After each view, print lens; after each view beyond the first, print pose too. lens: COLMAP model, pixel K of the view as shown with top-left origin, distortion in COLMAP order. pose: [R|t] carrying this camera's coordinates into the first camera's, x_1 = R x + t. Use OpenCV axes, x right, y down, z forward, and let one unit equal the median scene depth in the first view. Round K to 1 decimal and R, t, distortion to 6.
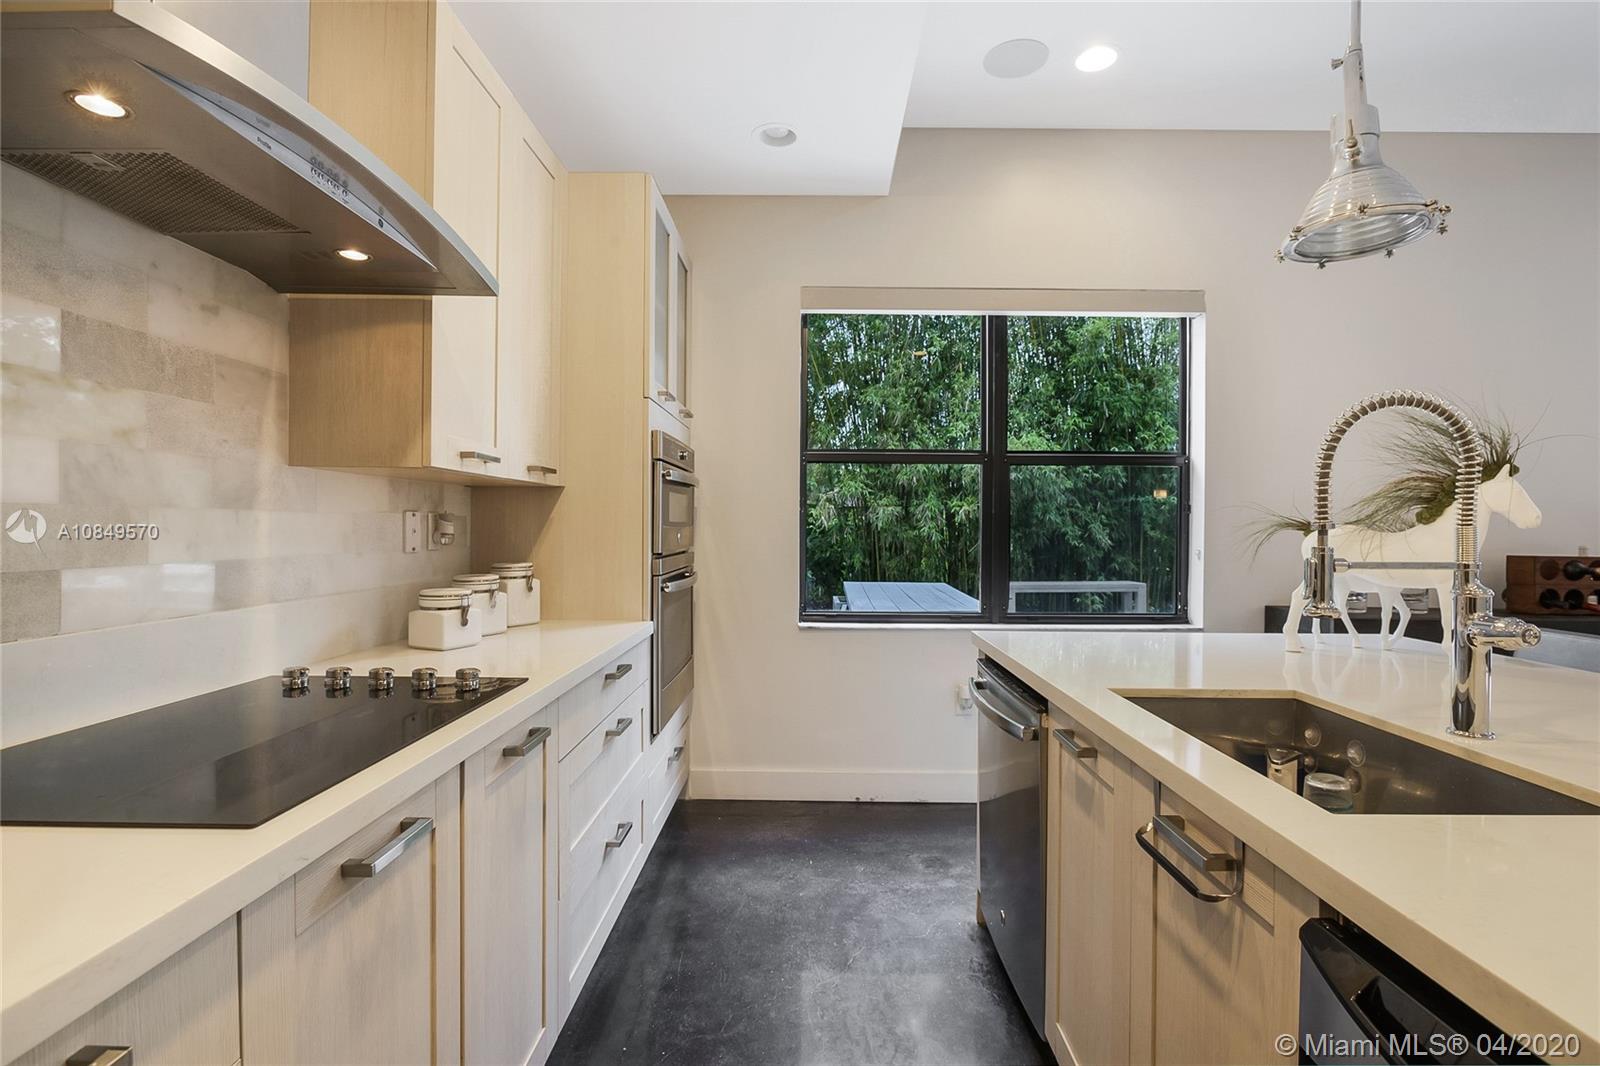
lens RADIAL K [[748.1, 0, 800.0], [0, 748.1, 533.0], [0, 0, 1]] dist [0.001765, 0.000042]
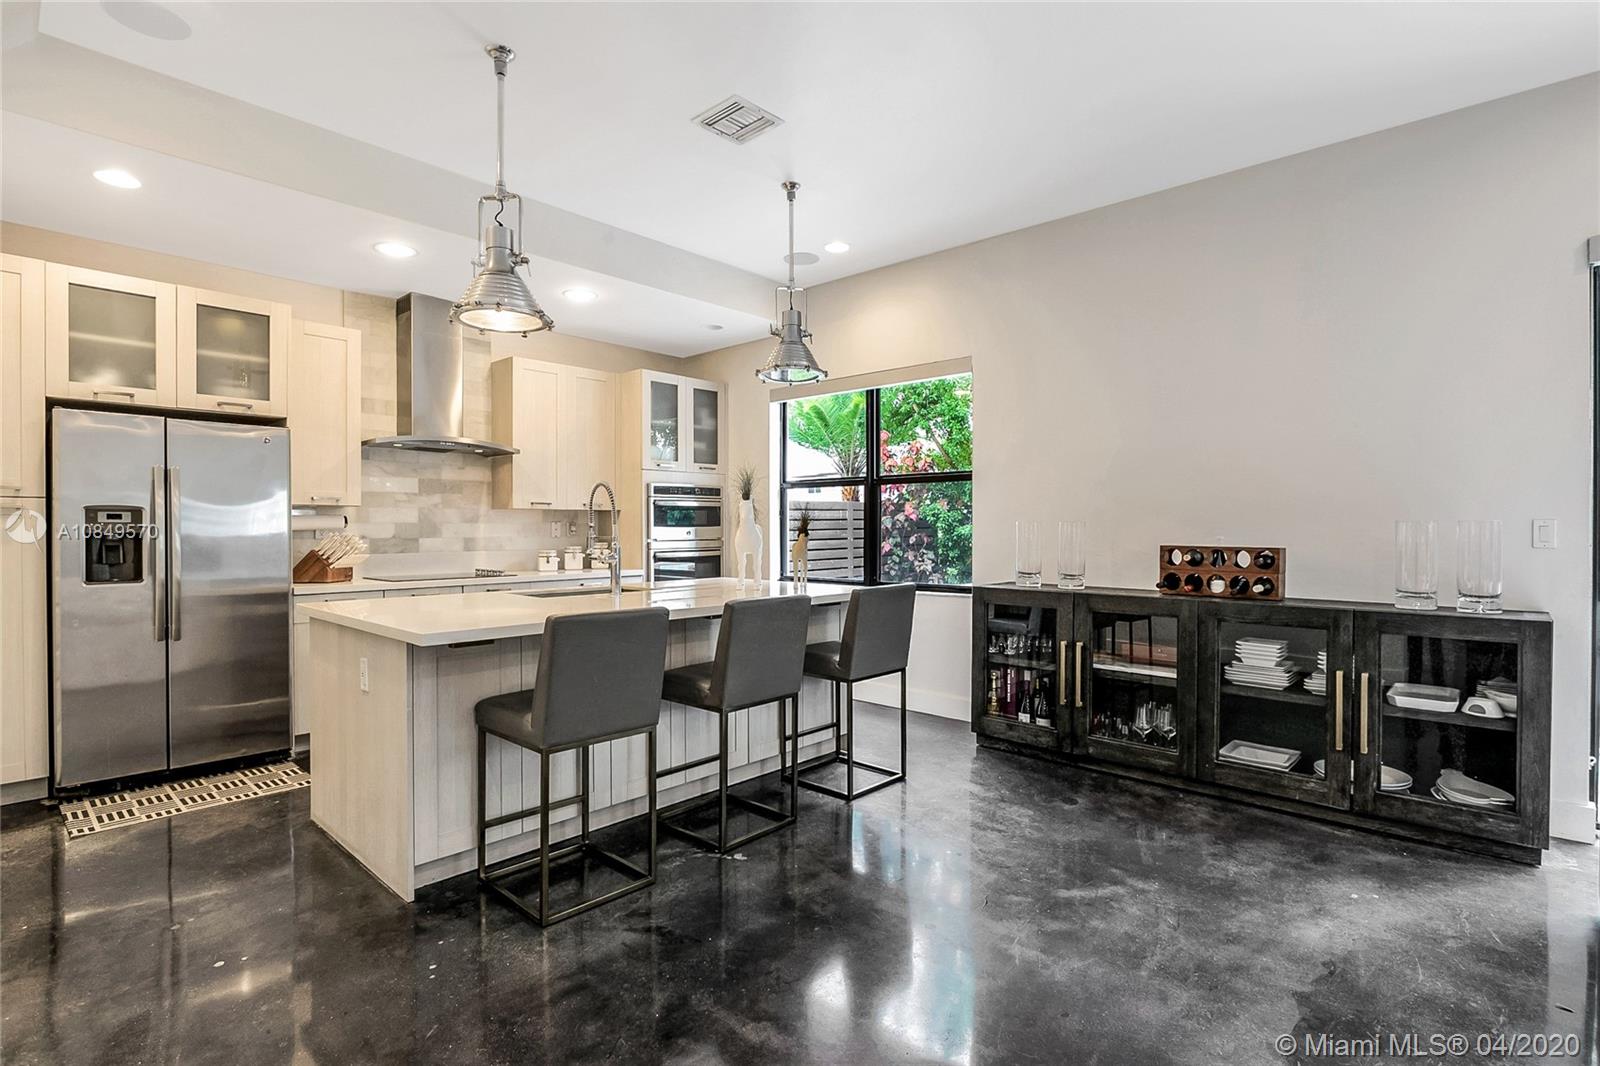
lens RADIAL K [[766.3, 0, 813.3], [0, 766.3, 530.9], [0, 0, 1]] dist [-0.012354, -0.000364]
pose [[0.748287, -0.007415, -0.663334, 2.674558], [0.003758, 0.999969, -0.006939, 0.033912], [0.663365, 0.002700, 0.748291, -0.580770]]
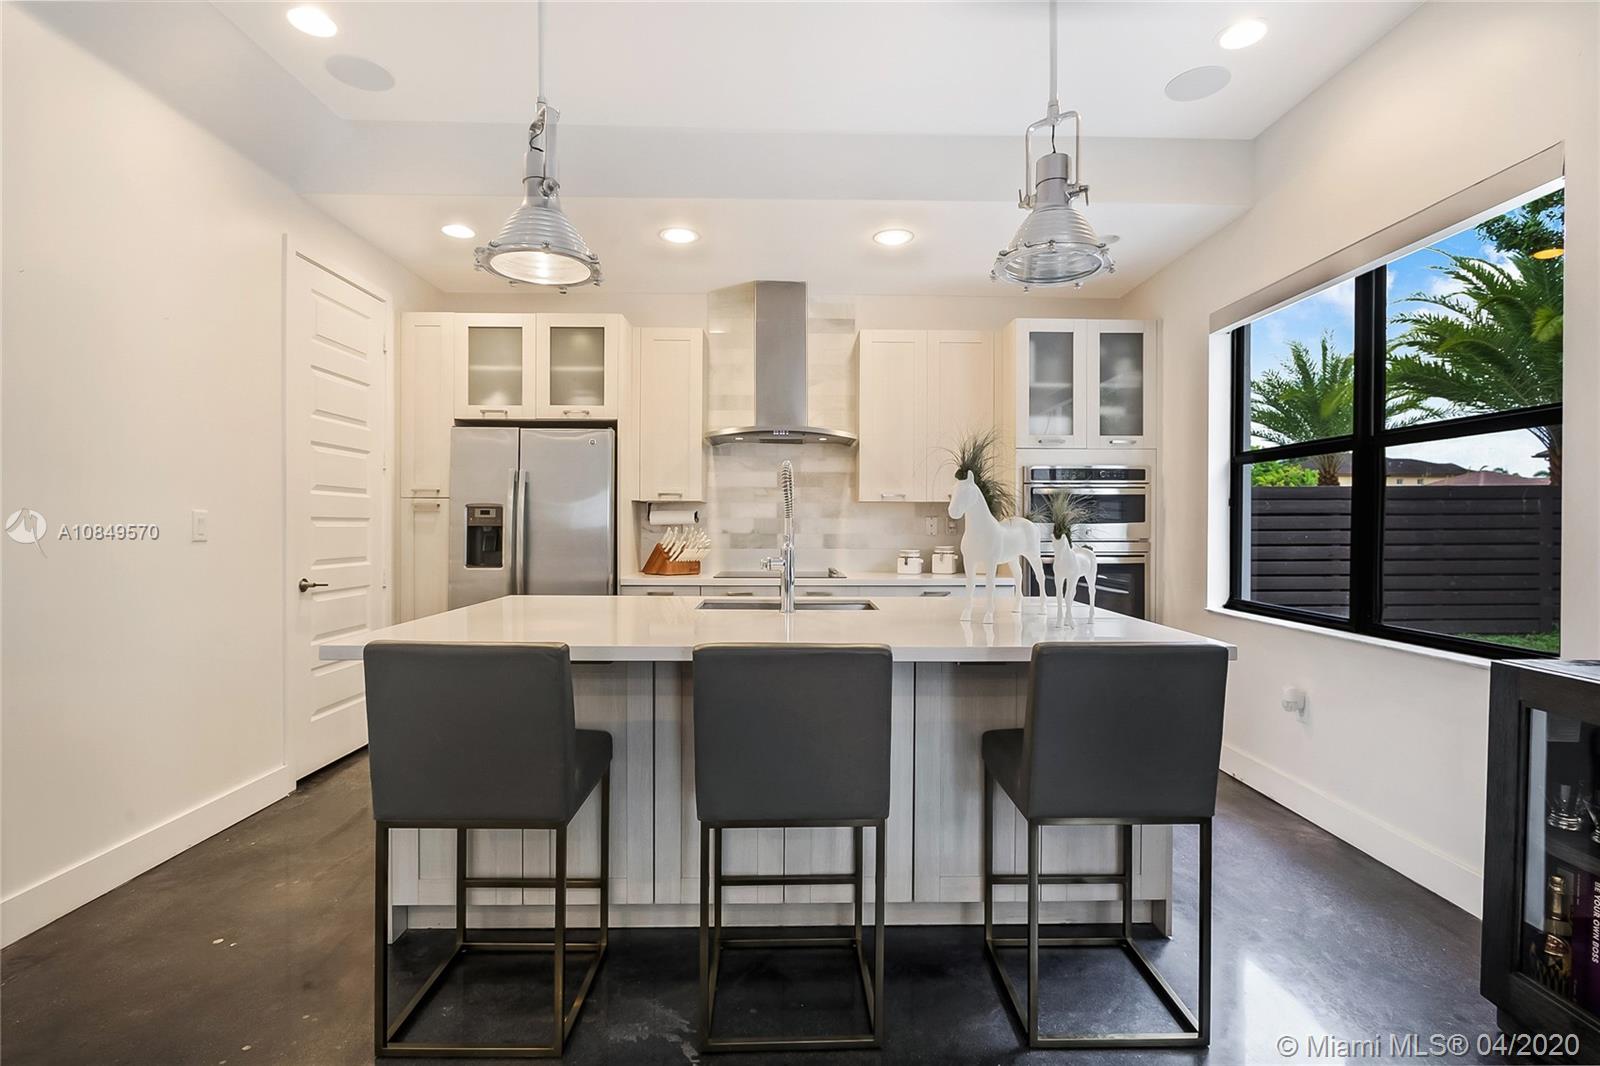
lens RADIAL K [[780.3, 0, 784.5], [0, 780.3, 516.5], [0, 0, 1]] dist [-0.011103, 0.000235]
pose [[0.031247, -0.011735, -0.999443, 2.482384], [-0.010844, 0.999868, -0.012079, 0.005277], [0.999453, 0.011216, 0.031116, 0.659831]]
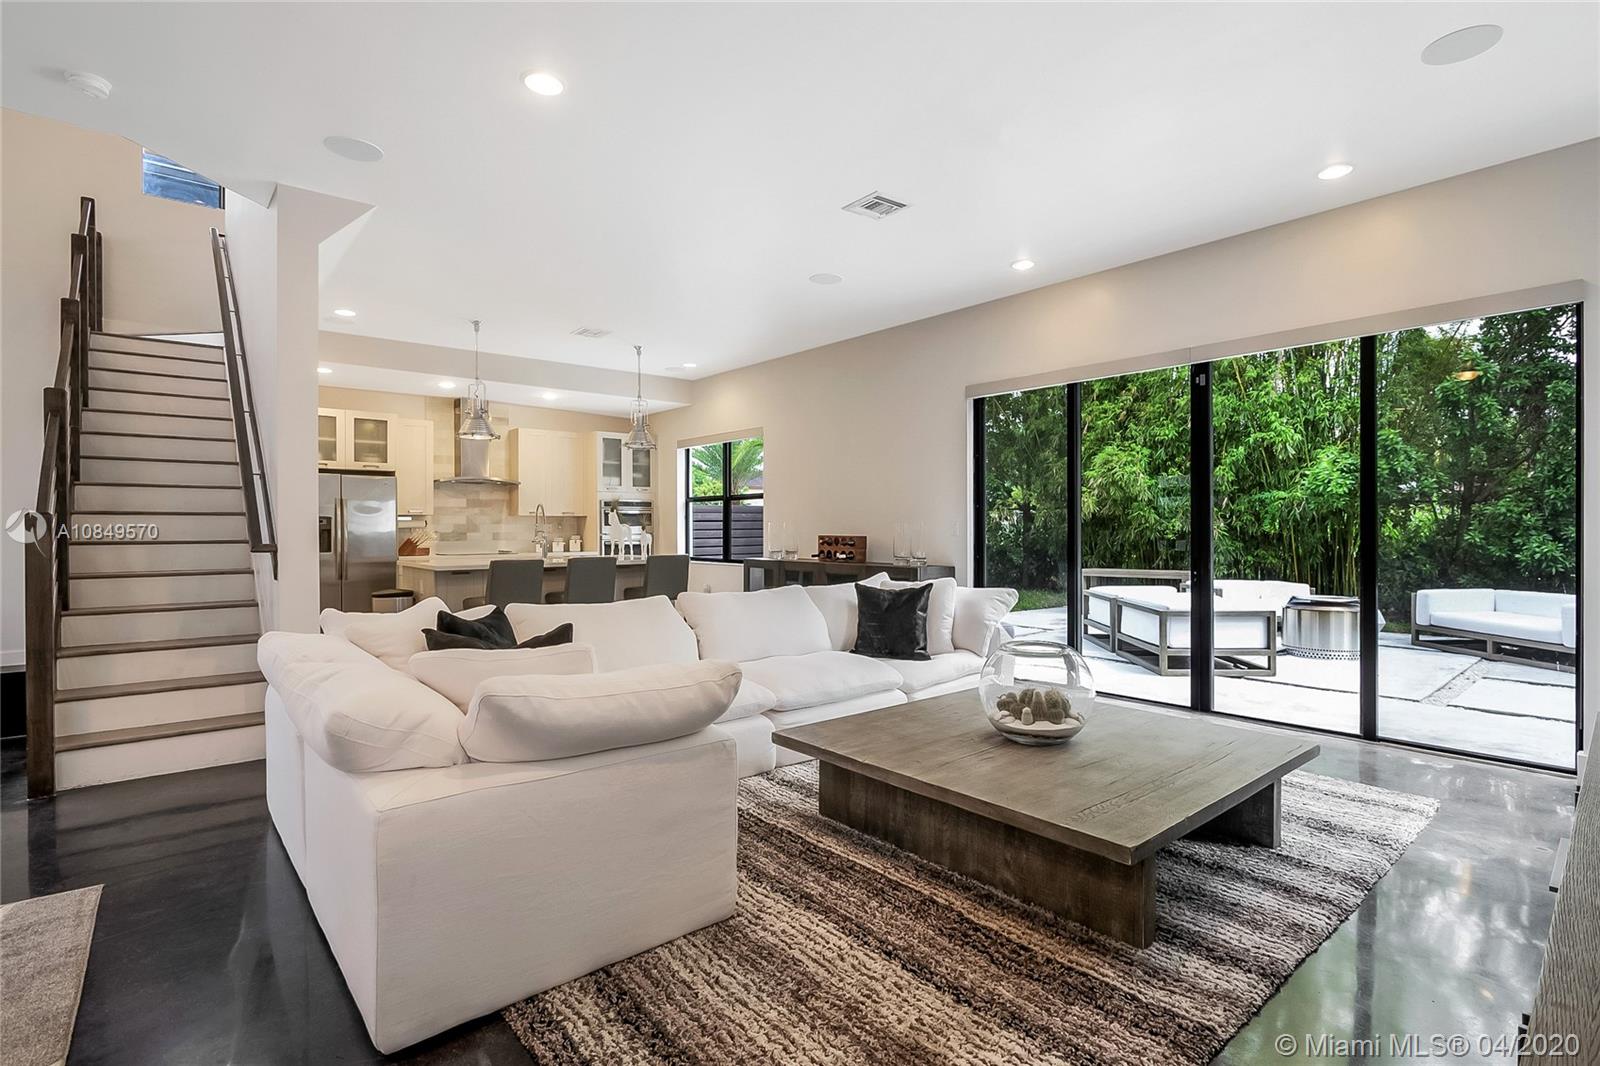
lens RADIAL K [[766.3, 0, 813.3], [0, 766.3, 530.9], [0, 0, 1]] dist [-0.012354, -0.000364]
pose [[0.664983, -0.007816, -0.746817, 5.292129], [0.002730, 0.999964, -0.008035, 0.076212], [0.746853, 0.003305, 0.664981, -1.140670]]
